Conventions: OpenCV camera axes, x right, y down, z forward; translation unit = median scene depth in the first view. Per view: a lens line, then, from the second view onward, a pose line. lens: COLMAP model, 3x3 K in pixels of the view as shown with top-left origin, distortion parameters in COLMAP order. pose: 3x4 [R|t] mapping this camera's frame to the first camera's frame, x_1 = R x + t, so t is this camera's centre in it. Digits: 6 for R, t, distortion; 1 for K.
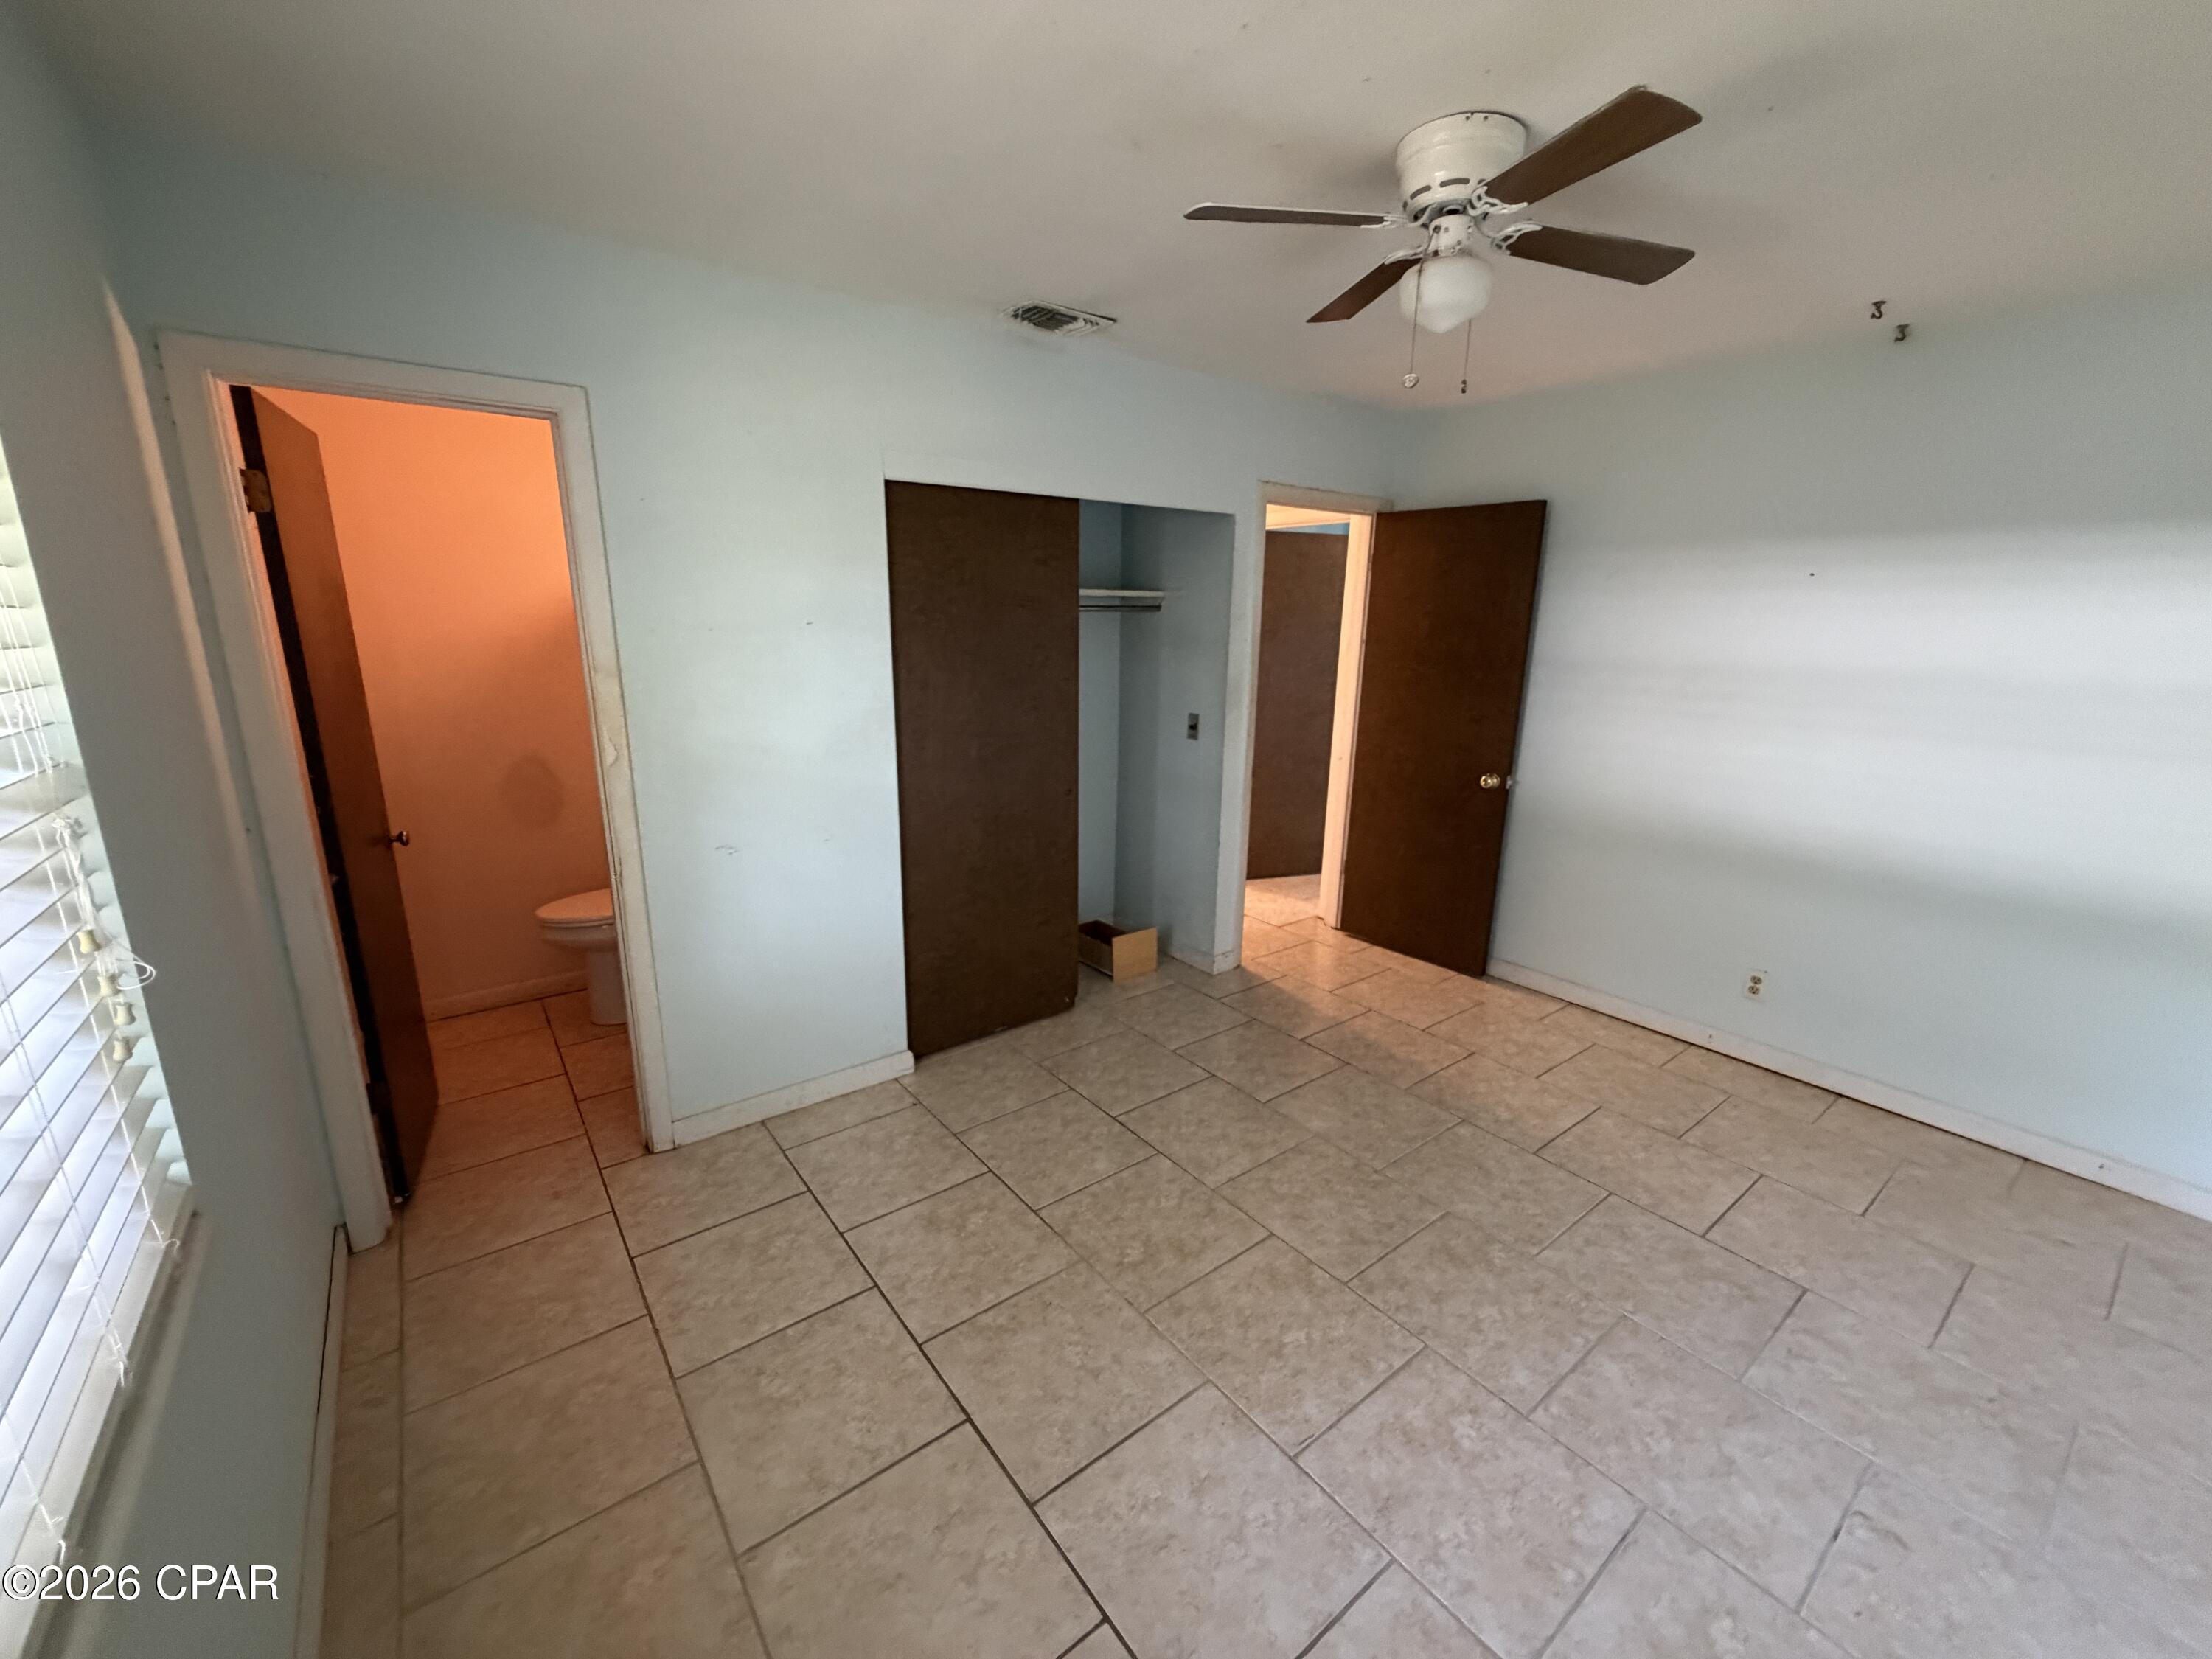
lens RADIAL K [[886.3, 0, 1101.8], [0, 886.3, 830.2], [0, 0, 1]] dist [0.001776, 0.000122]
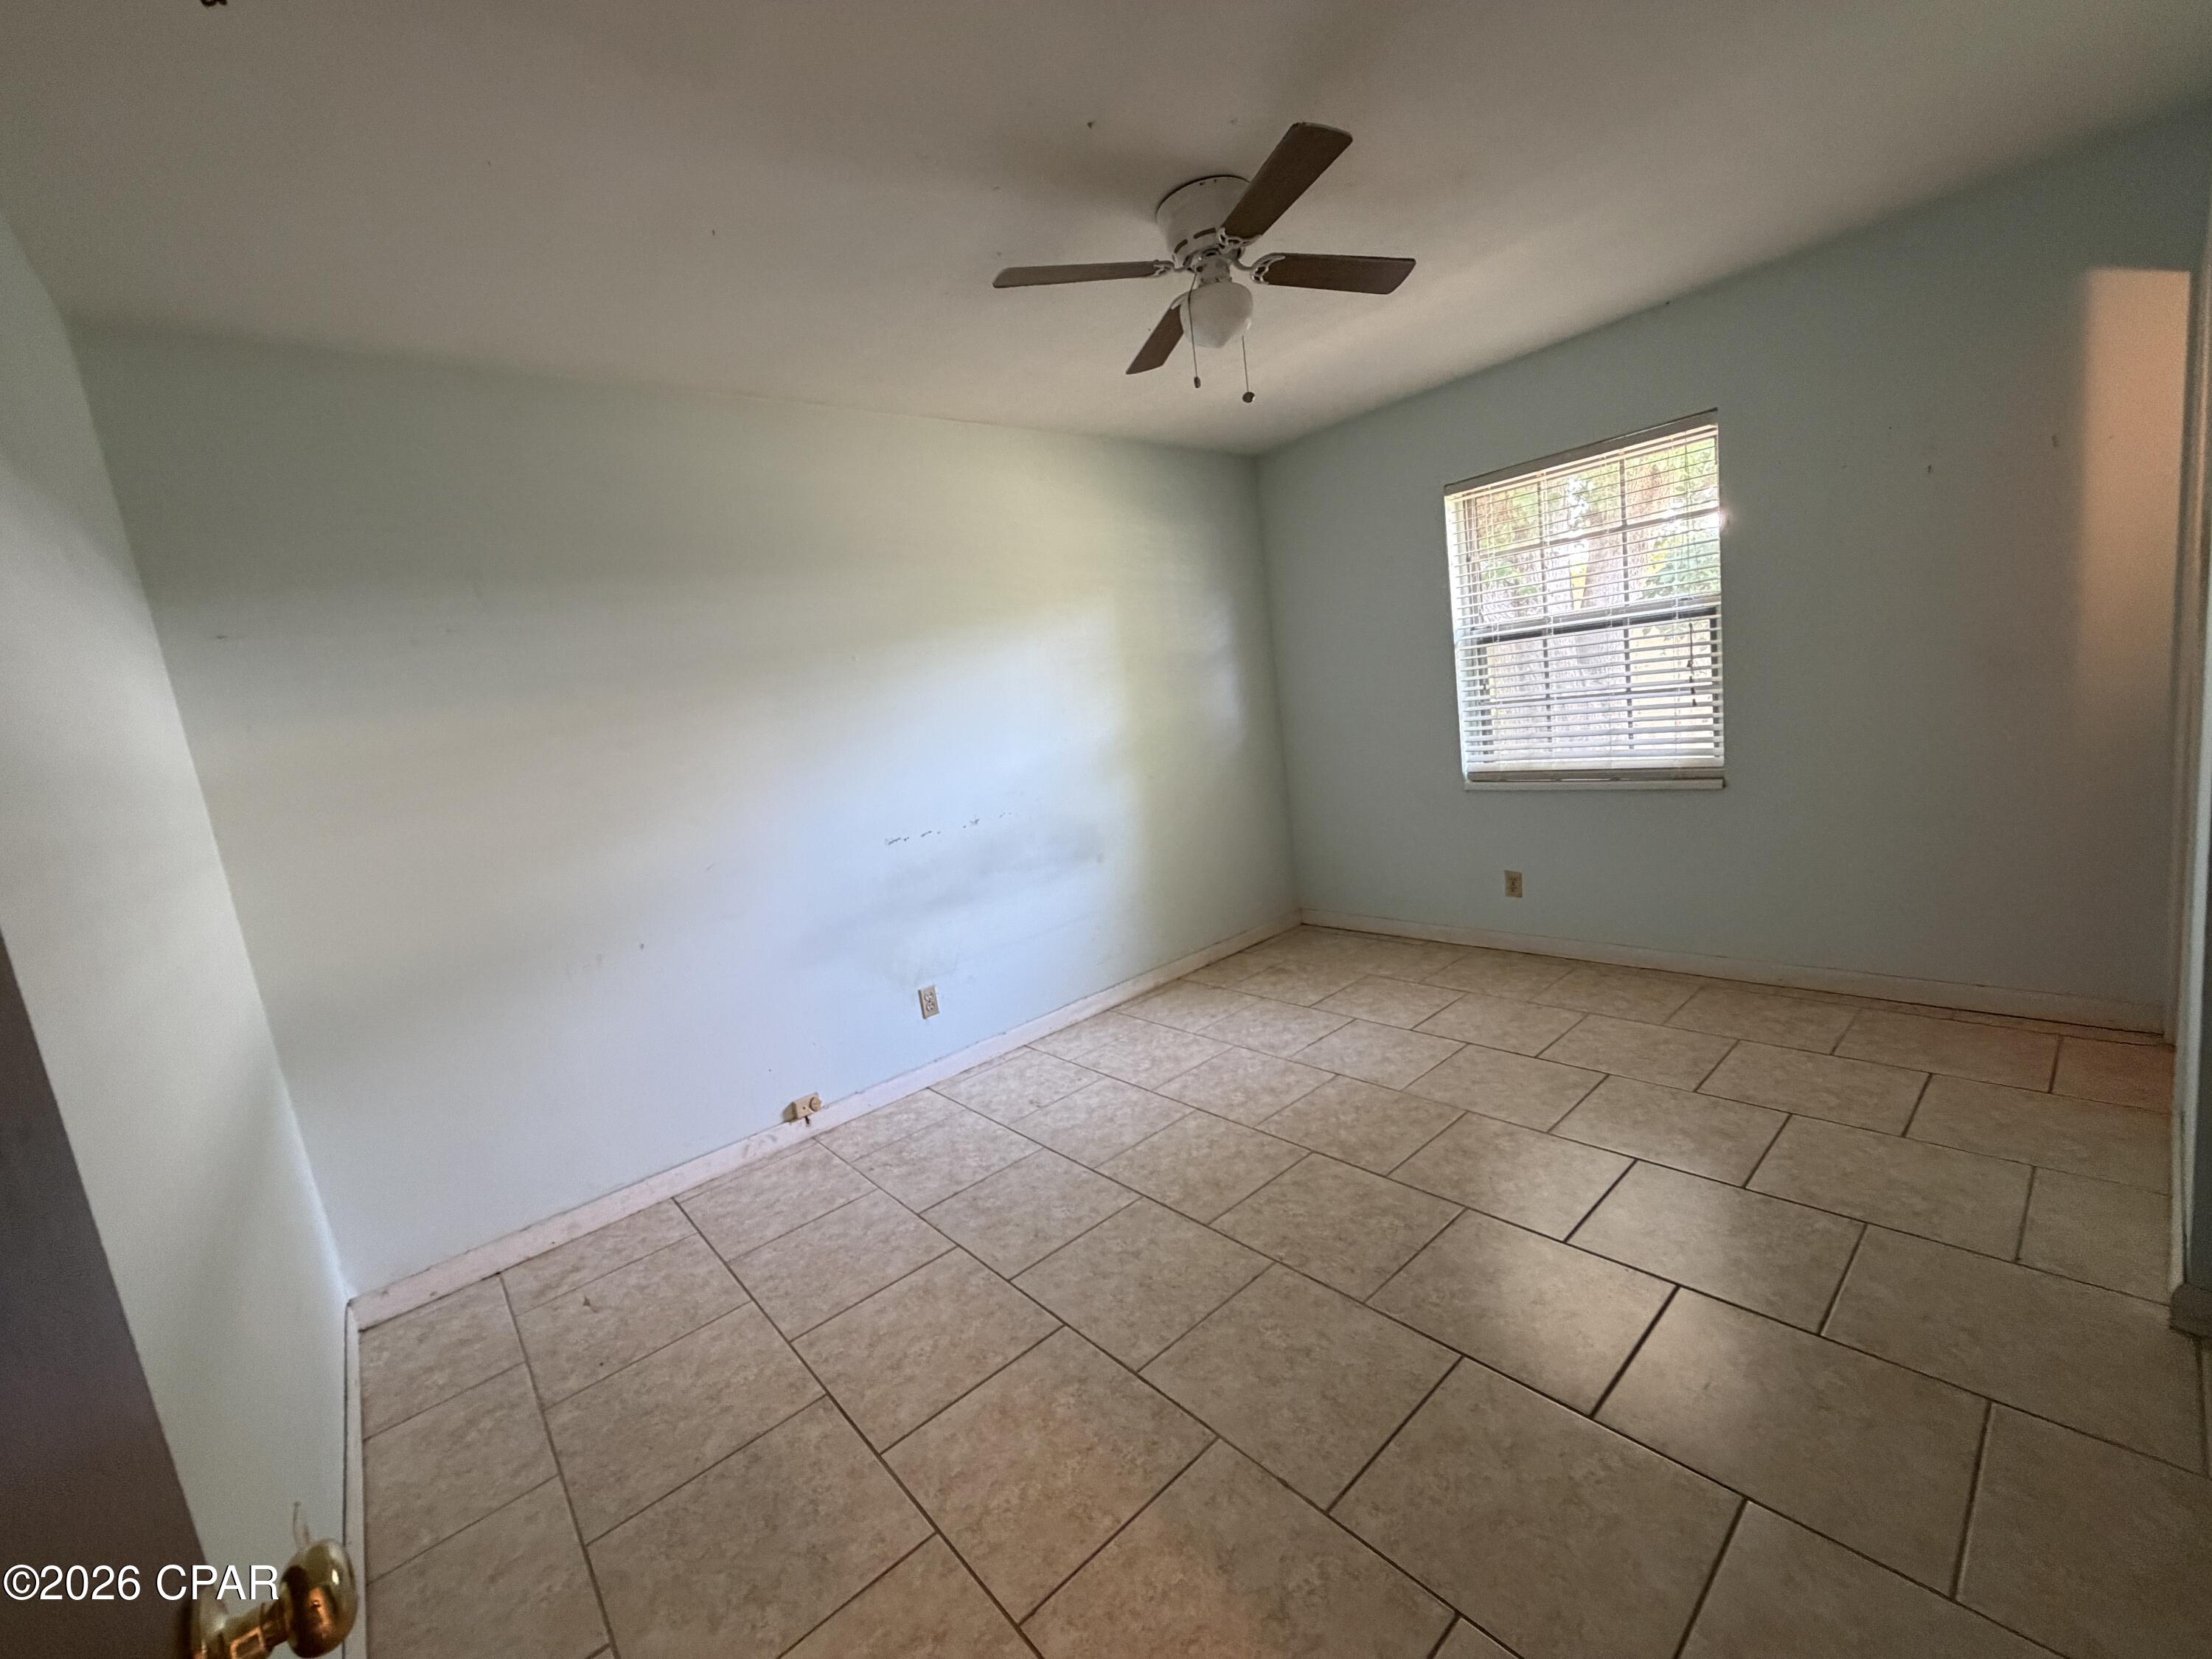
lens RADIAL K [[886.3, 0, 1101.8], [0, 886.3, 830.2], [0, 0, 1]] dist [0.001776, 0.000122]
pose [[-0.991570, 0.123006, -0.040737, 0.550211], [0.098985, 0.921947, 0.374454, -0.347942], [0.083617, 0.367265, -0.926350, 1.917746]]
